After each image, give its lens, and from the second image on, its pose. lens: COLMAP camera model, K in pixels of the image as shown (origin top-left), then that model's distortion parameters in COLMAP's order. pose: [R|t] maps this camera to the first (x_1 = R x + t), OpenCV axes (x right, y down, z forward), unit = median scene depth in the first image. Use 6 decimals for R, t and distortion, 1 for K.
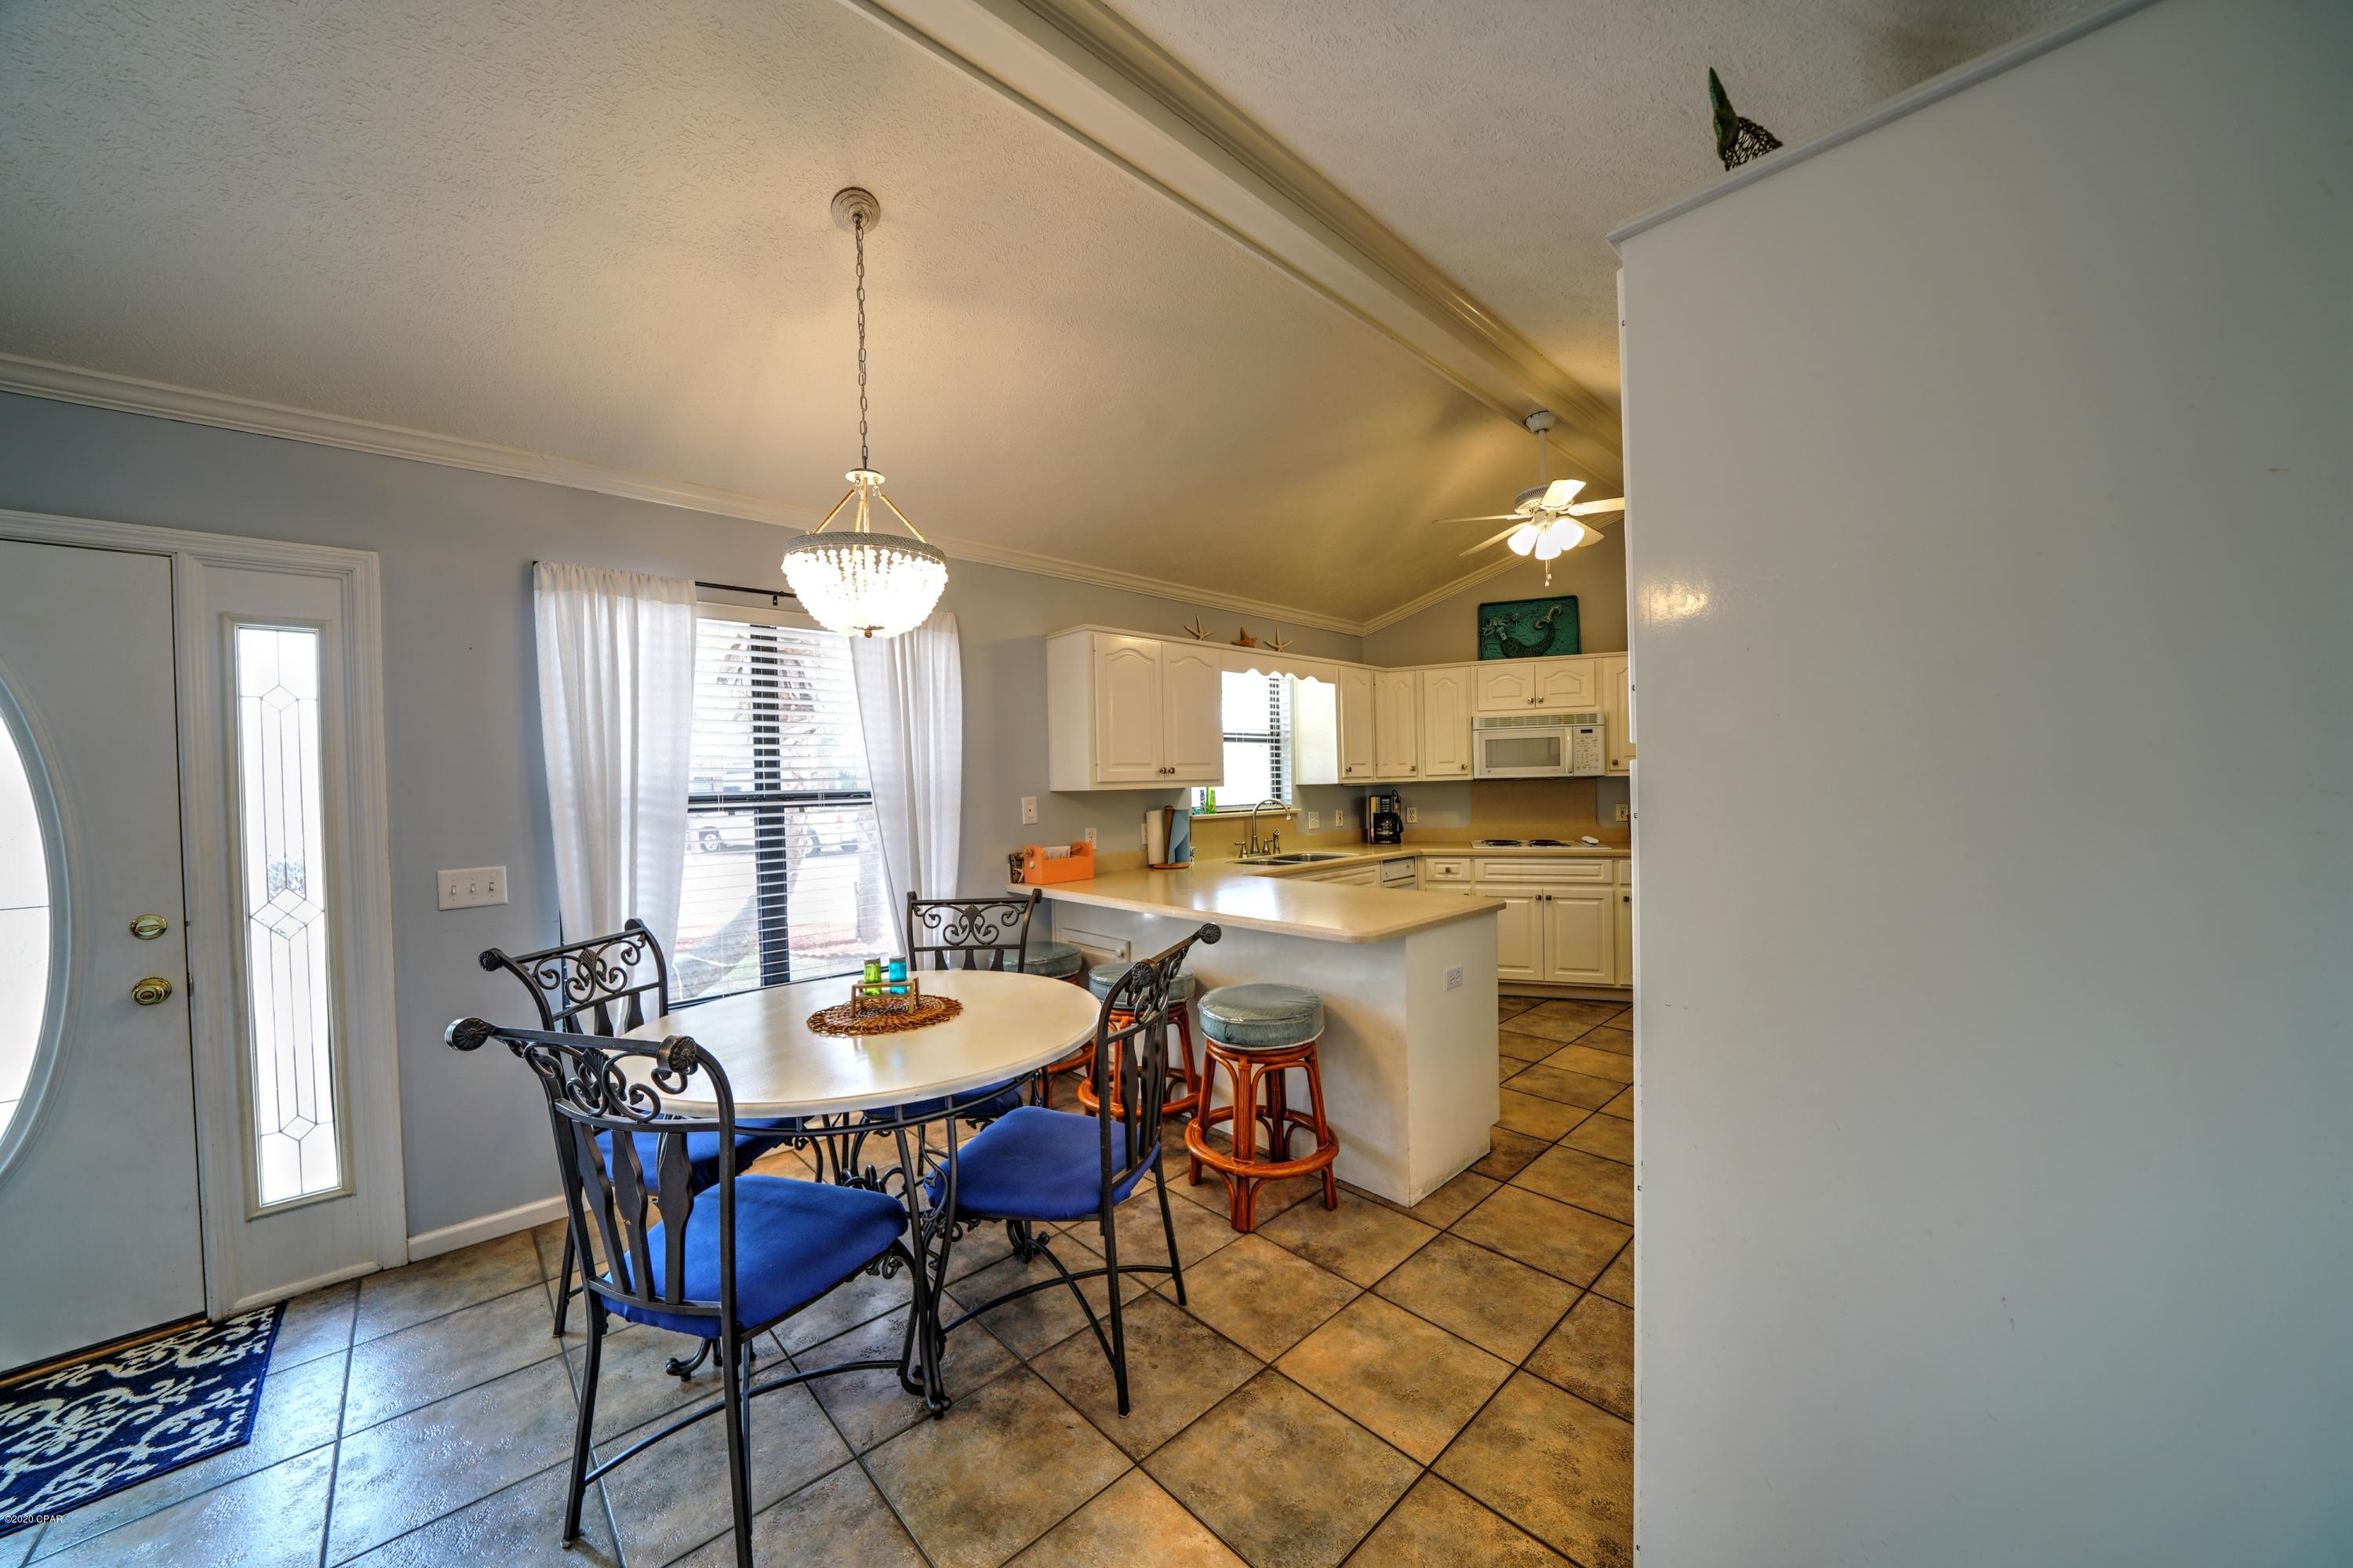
lens RADIAL K [[816.2, 0, 1151.5], [0, 816.2, 794.9], [0, 0, 1]] dist [-0.025283, 0.002566]
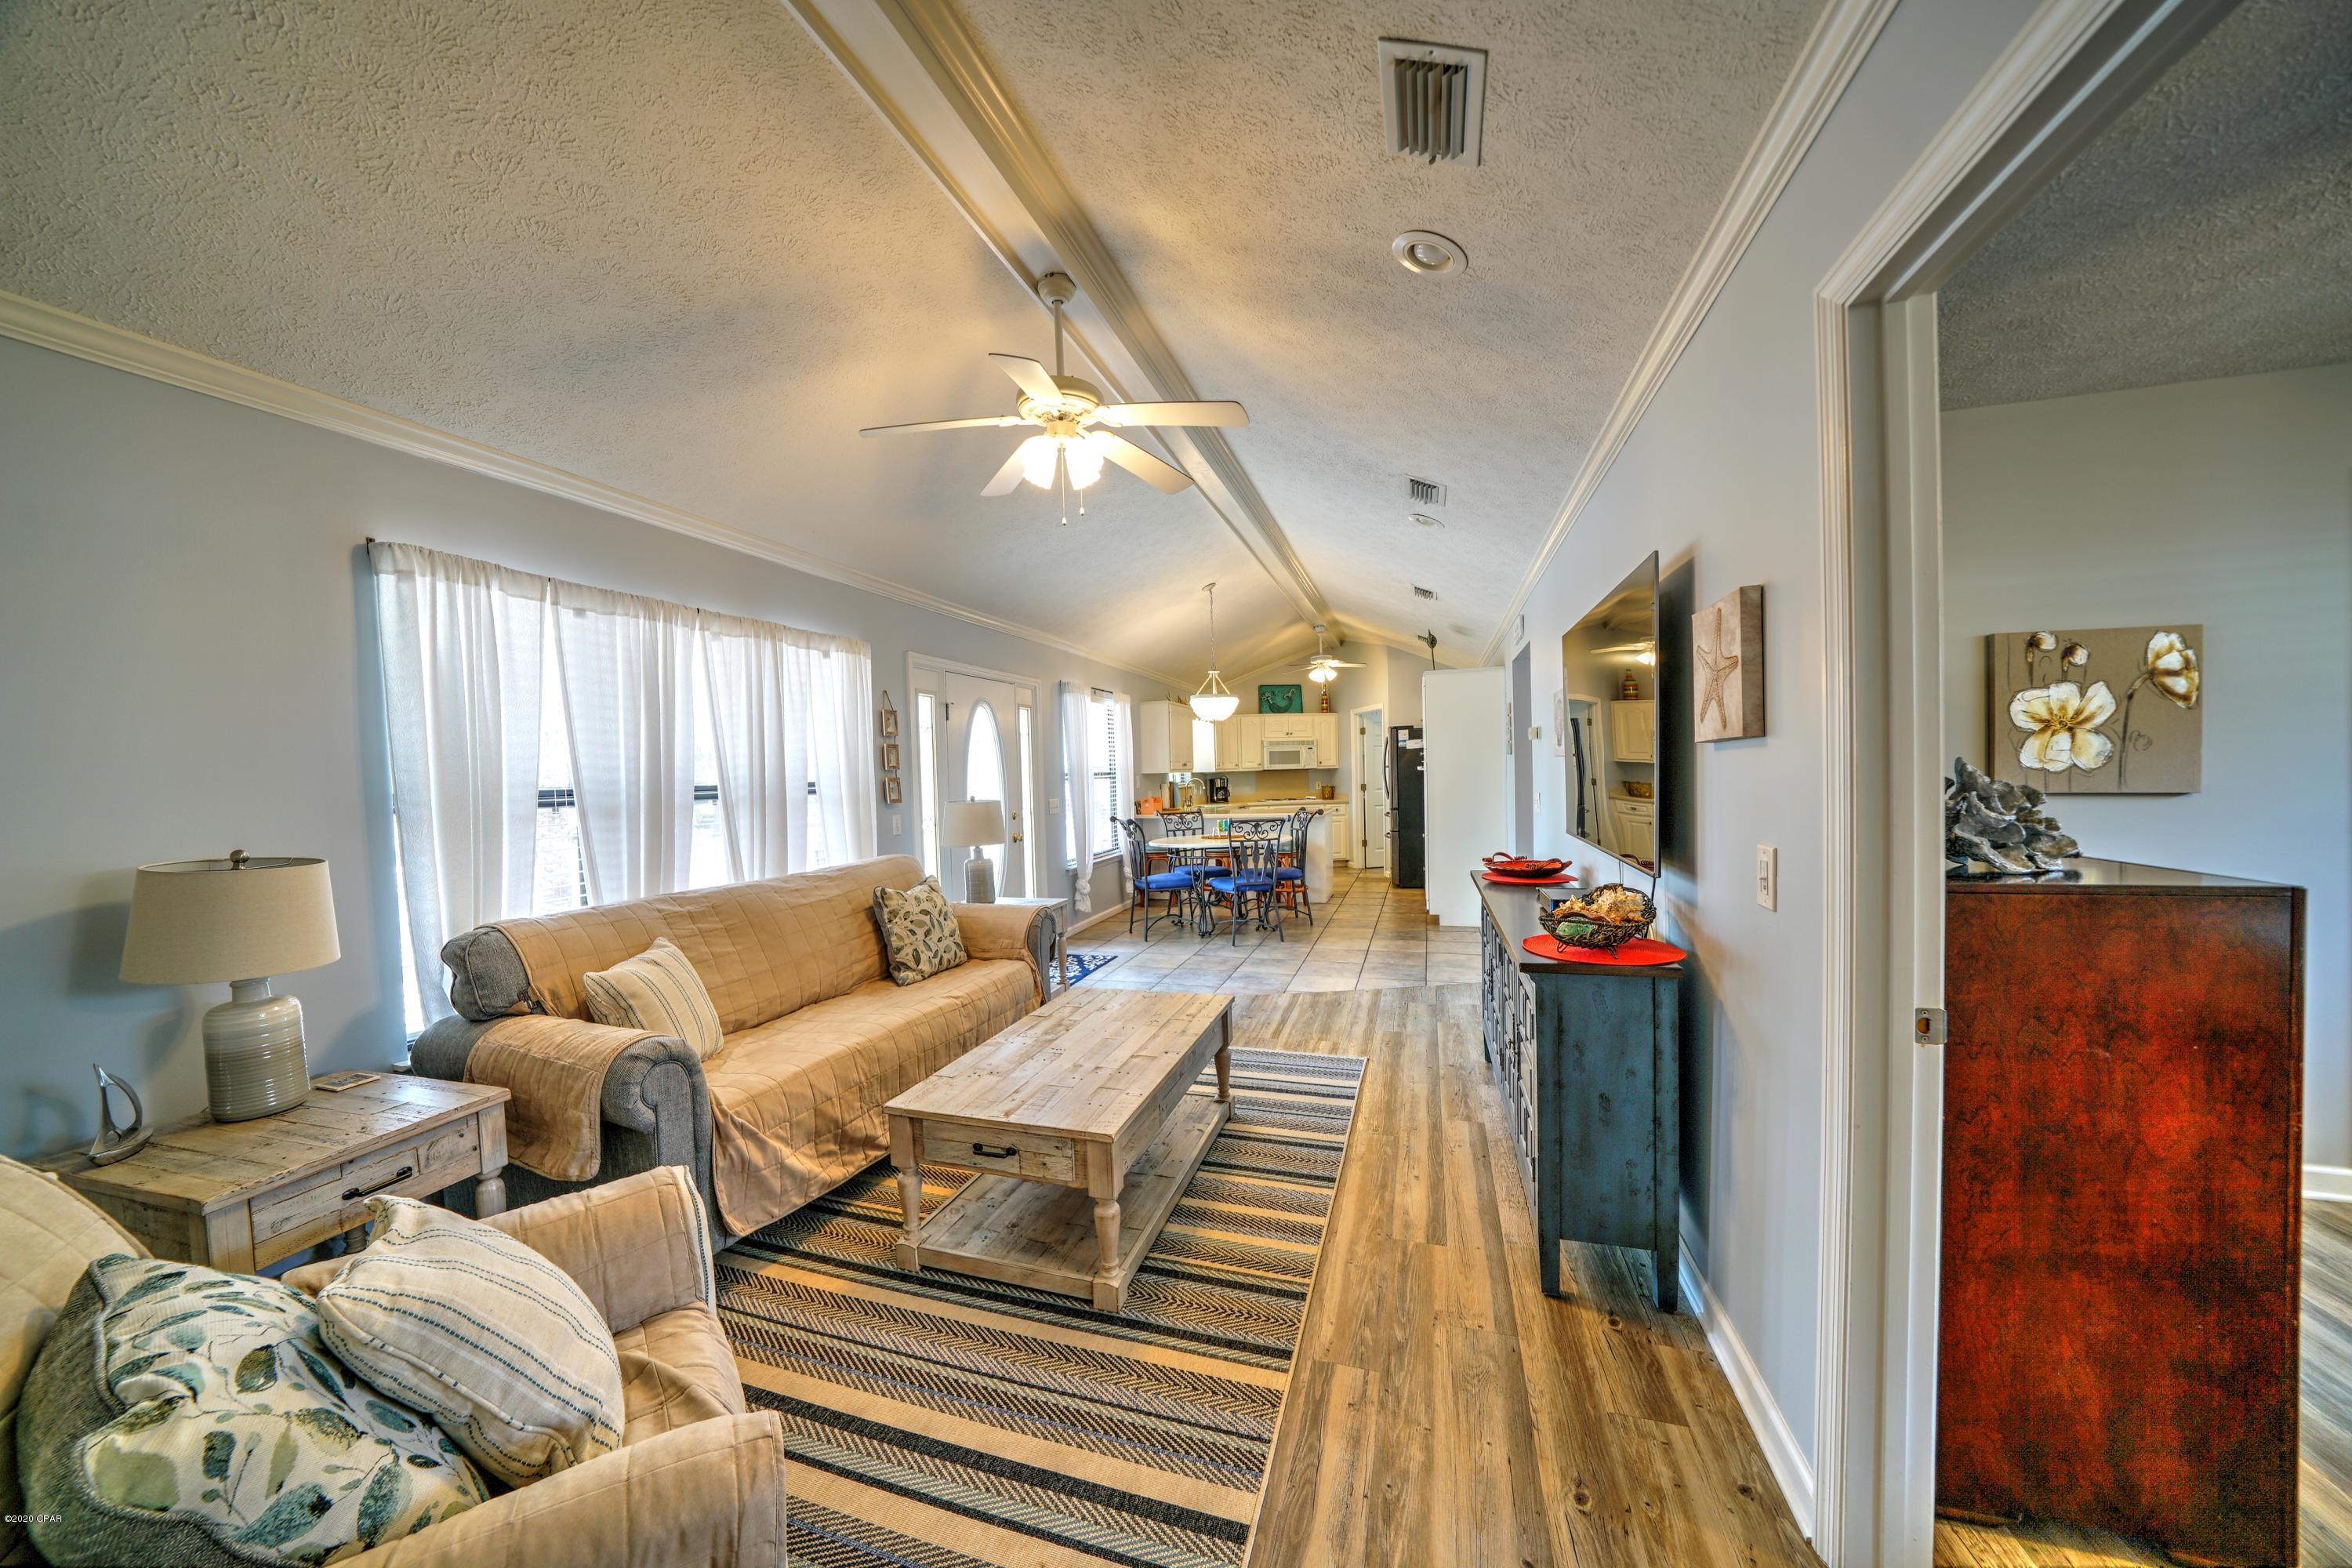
lens RADIAL K [[815.8, 0, 1151.0], [0, 815.8, 794.9], [0, 0, 1]] dist [-0.025283, 0.002566]
pose [[0.874032, -0.011747, 0.485727, -0.931206], [0.011893, 0.999925, 0.002781, 0.037291], [-0.485723, 0.003347, 0.874106, -0.740937]]
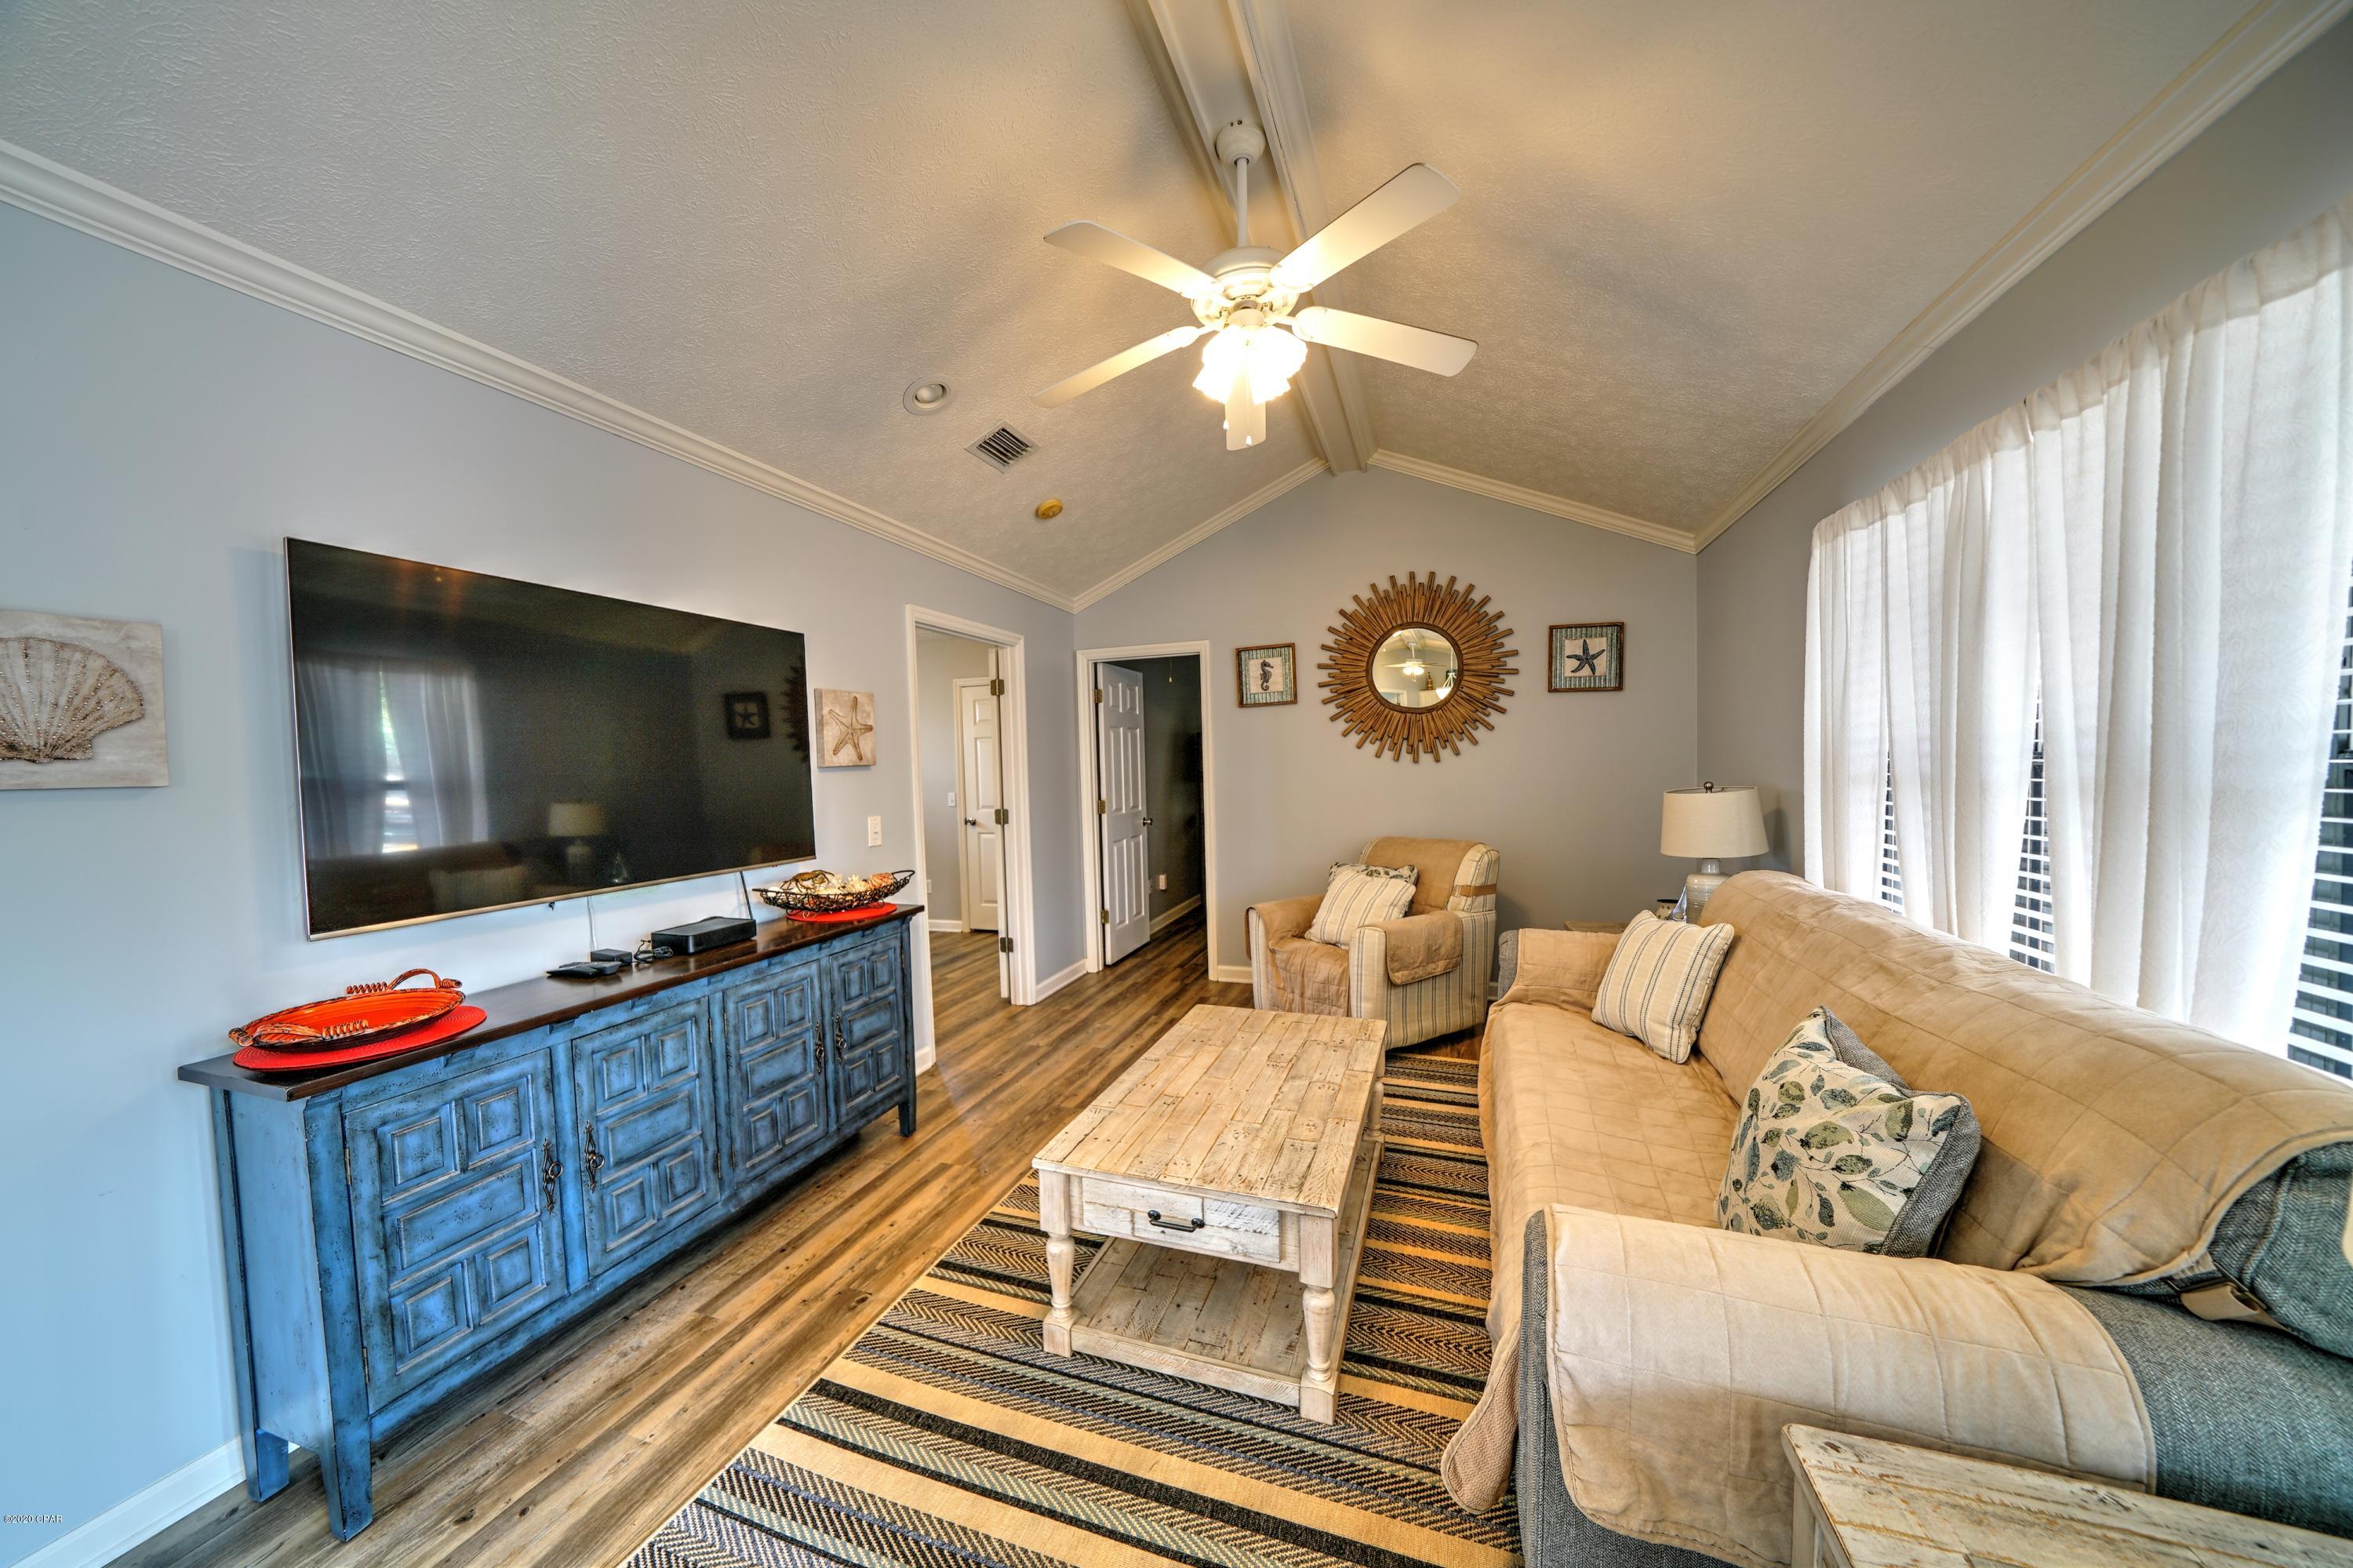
lens RADIAL K [[817.7, 0, 1149.6], [0, 817.7, 795.0], [0, 0, 1]] dist [-0.024890, 0.002675]
pose [[-0.883333, 0.069557, -0.463557, -0.448496], [0.045458, 0.996979, 0.062976, 0.010234], [0.466537, 0.034556, -0.883826, 0.141011]]
